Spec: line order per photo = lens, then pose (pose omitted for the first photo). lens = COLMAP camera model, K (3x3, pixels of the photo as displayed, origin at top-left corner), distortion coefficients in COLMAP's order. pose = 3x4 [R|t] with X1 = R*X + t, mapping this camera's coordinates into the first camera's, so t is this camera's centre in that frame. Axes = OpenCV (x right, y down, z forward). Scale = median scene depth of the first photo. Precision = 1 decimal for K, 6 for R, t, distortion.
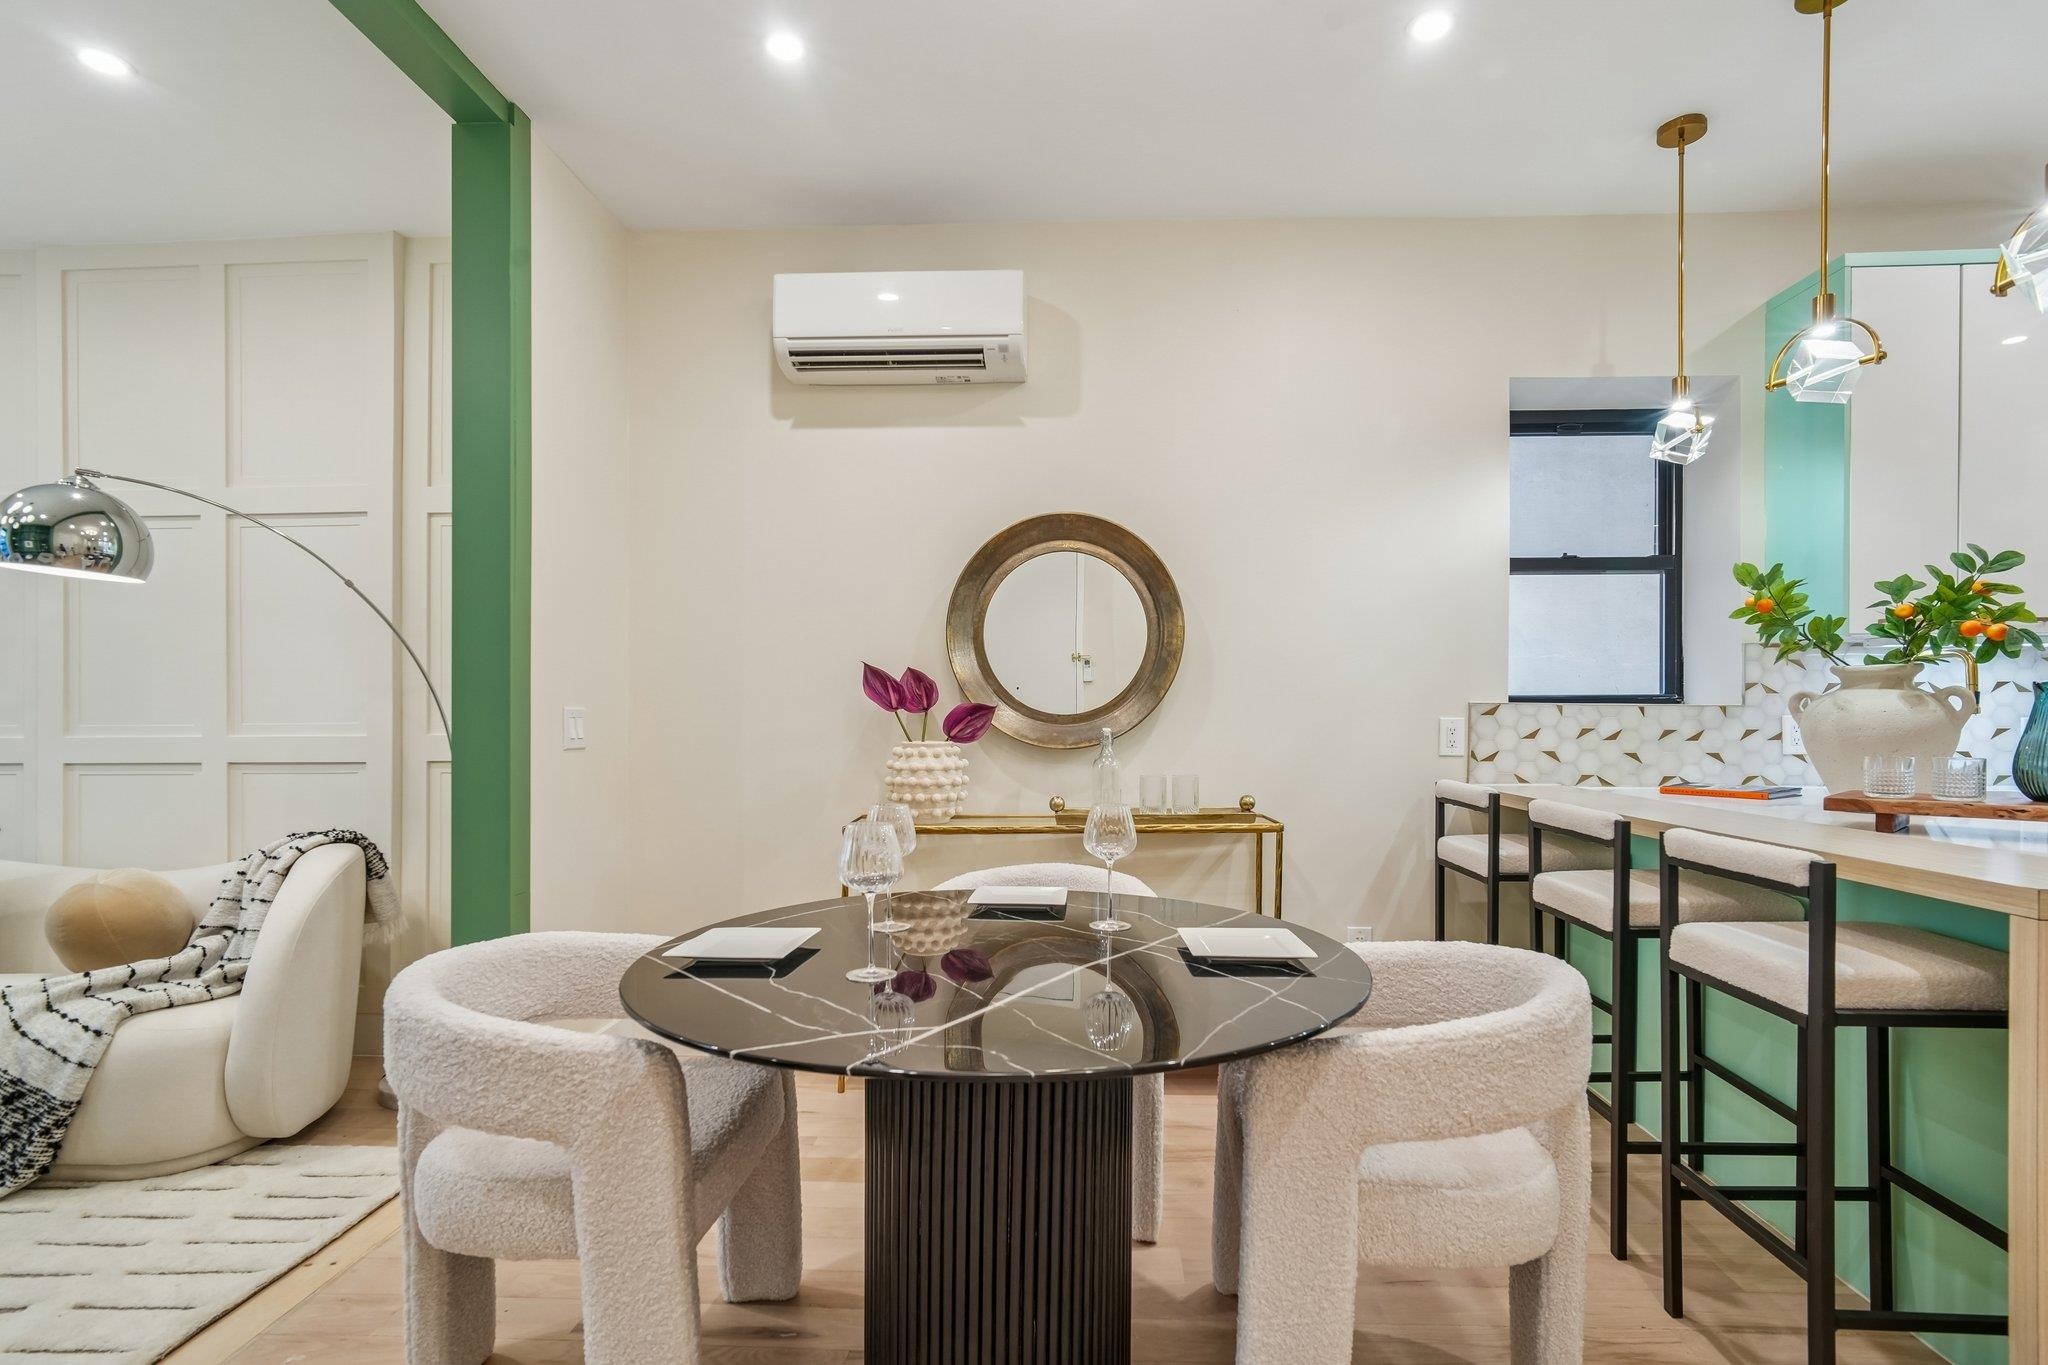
lens RADIAL K [[984.5, 0, 1035.1], [0, 984.5, 728.6], [0, 0, 1]] dist [-0.002871, -0.000008]
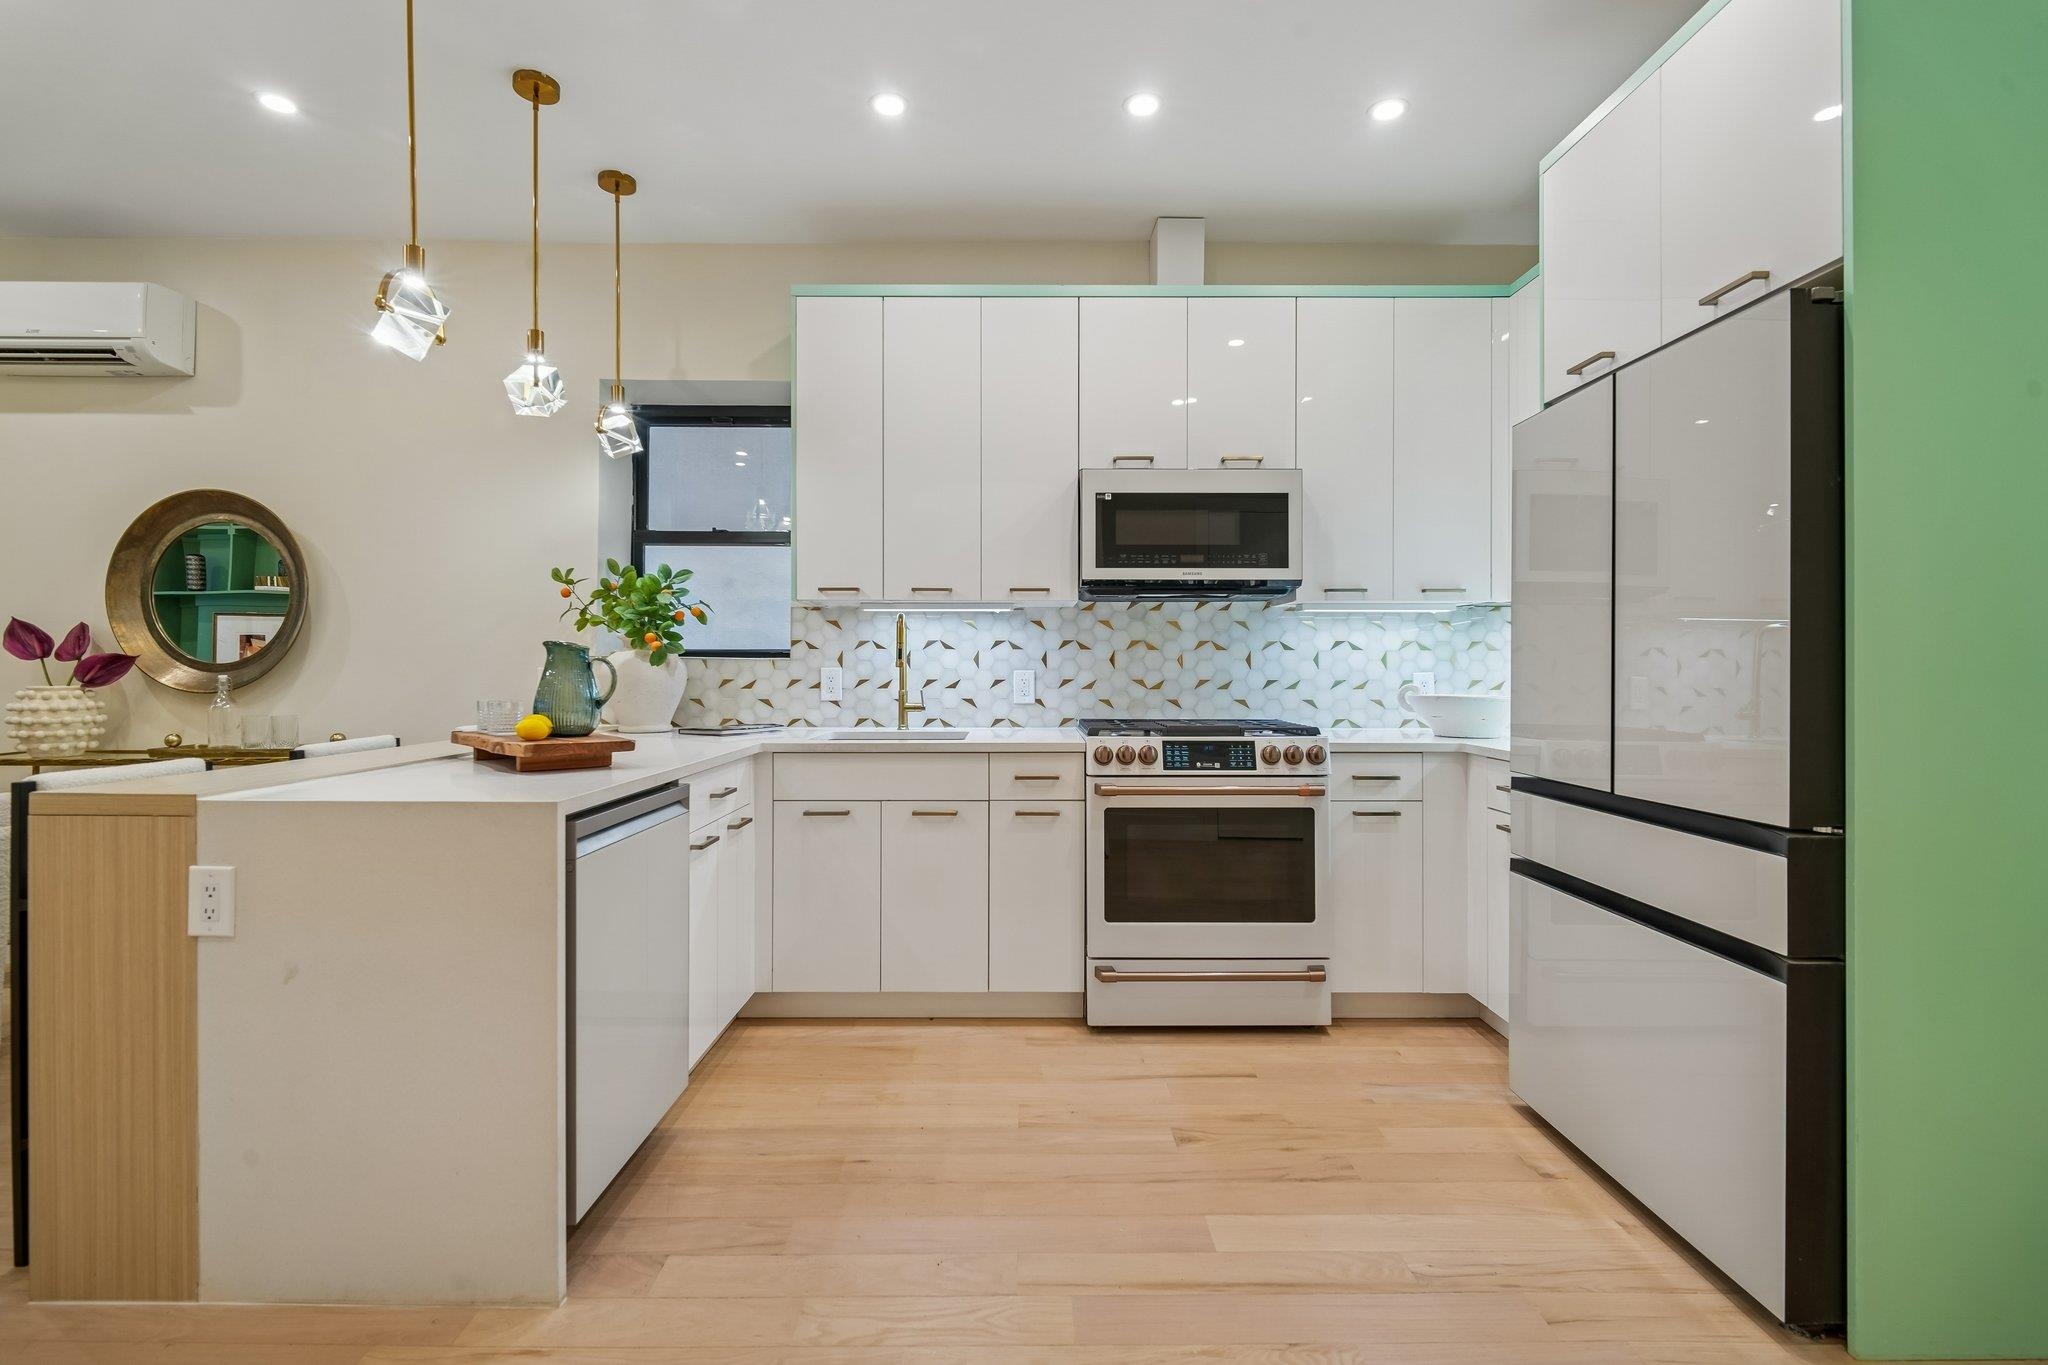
lens RADIAL K [[954.5, 0, 1024.4], [0, 954.5, 664.5], [0, 0, 1]] dist [0.000026, -0.004389]
pose [[0.999020, 0.005808, 0.043880, 0.970636], [-0.005161, 0.999877, -0.014839, -0.001509], [-0.043961, 0.014598, 0.998927, -0.163355]]
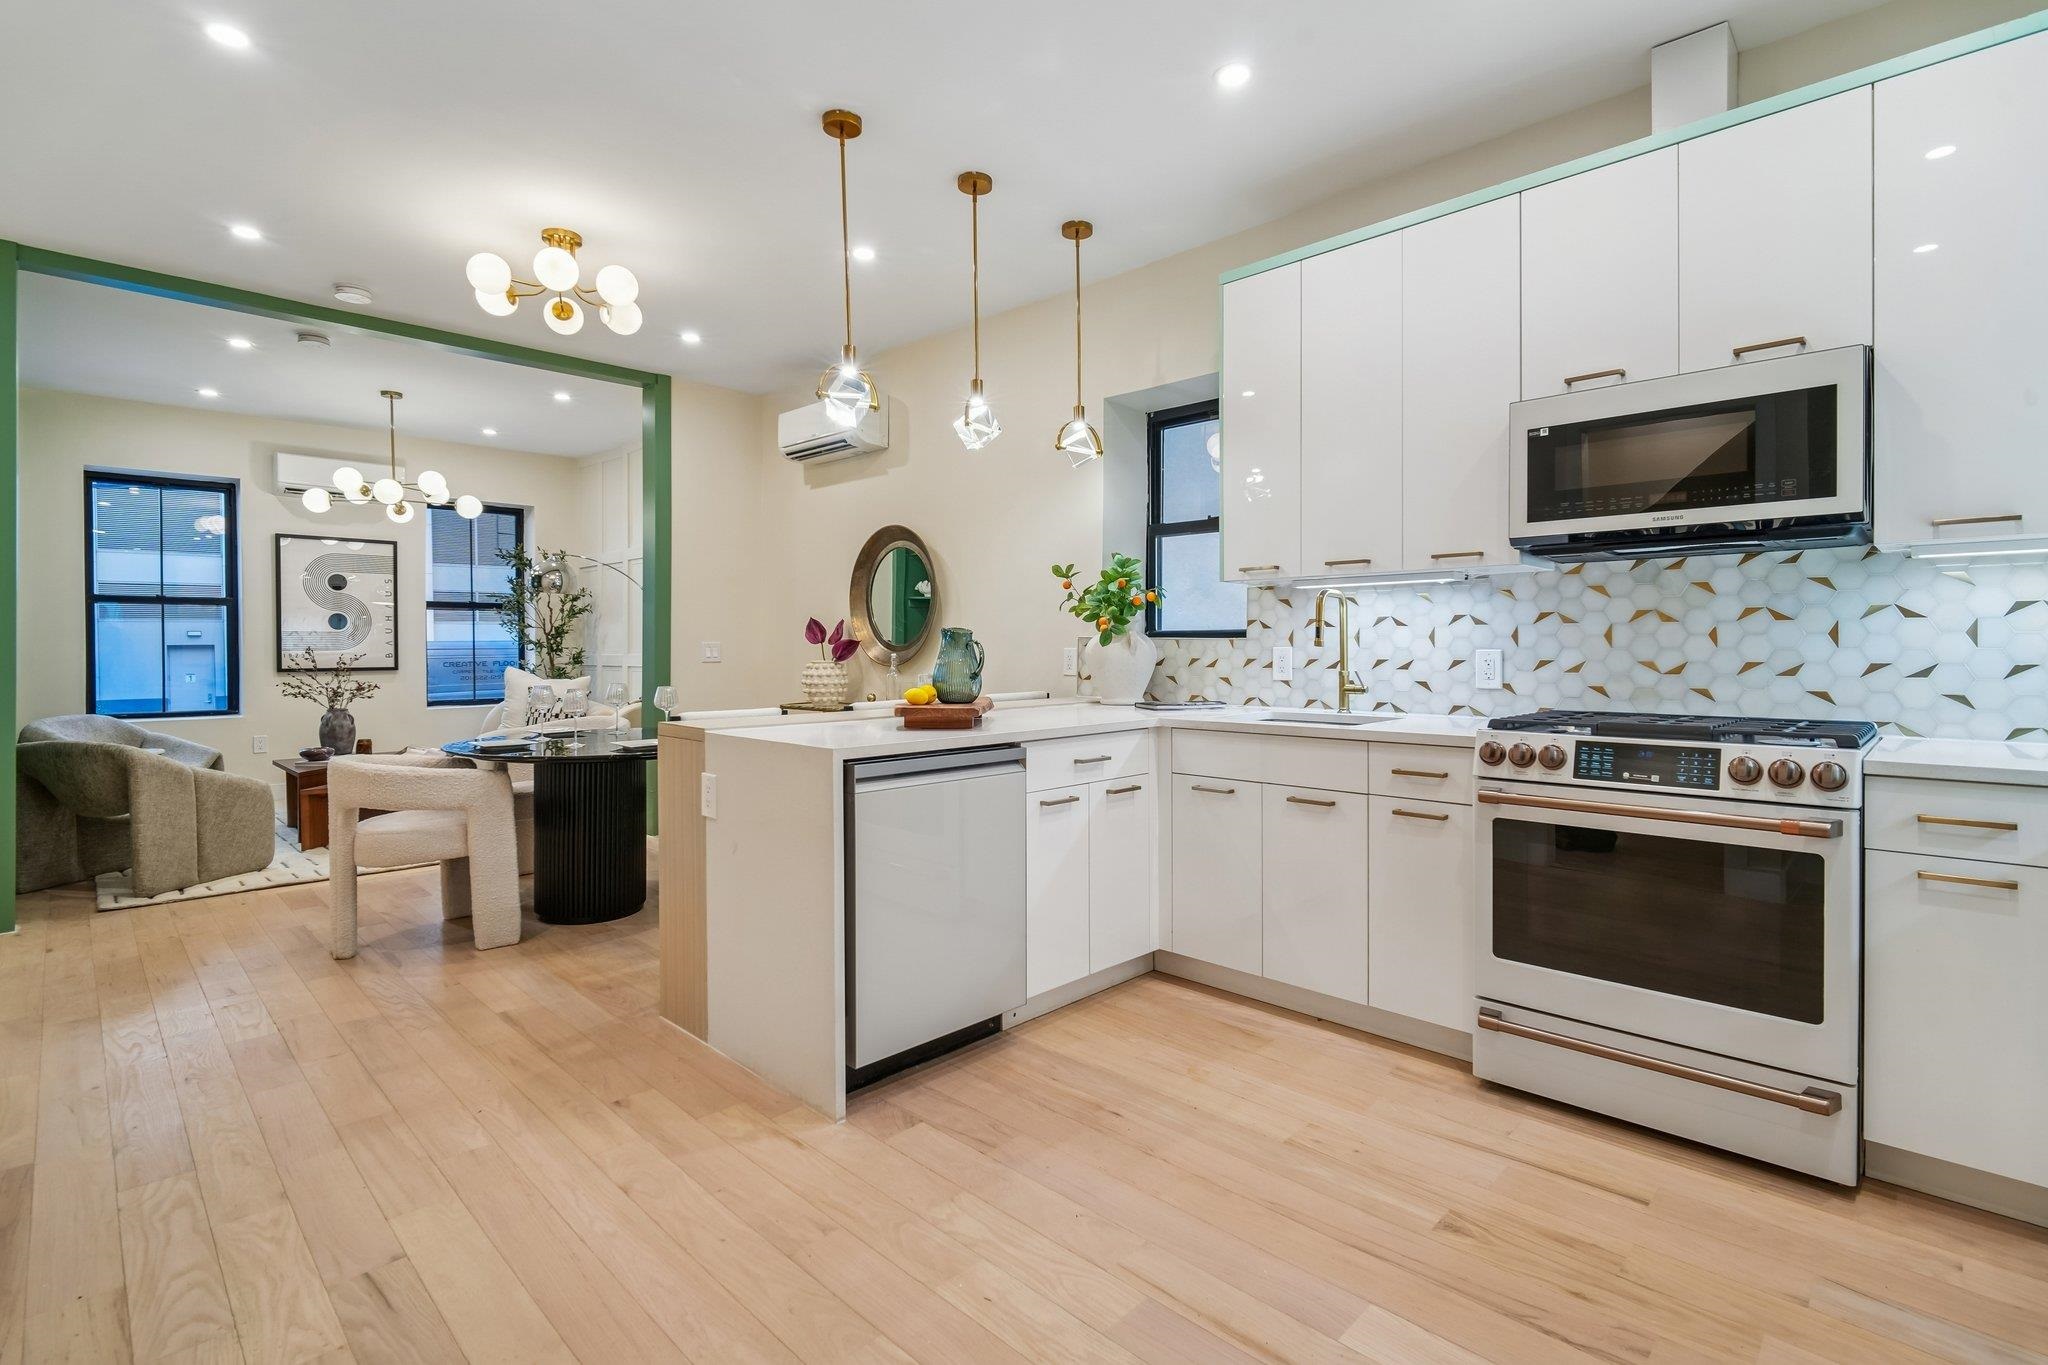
lens RADIAL K [[953.9, 0, 1023.1], [0, 953.9, 655.9], [0, 0, 1]] dist [0.002347, -0.006200]
pose [[0.741462, 0.008190, -0.670945, 1.327403], [-0.007538, 0.999964, 0.003876, -0.005113], [0.670953, 0.002184, 0.741497, -0.052055]]
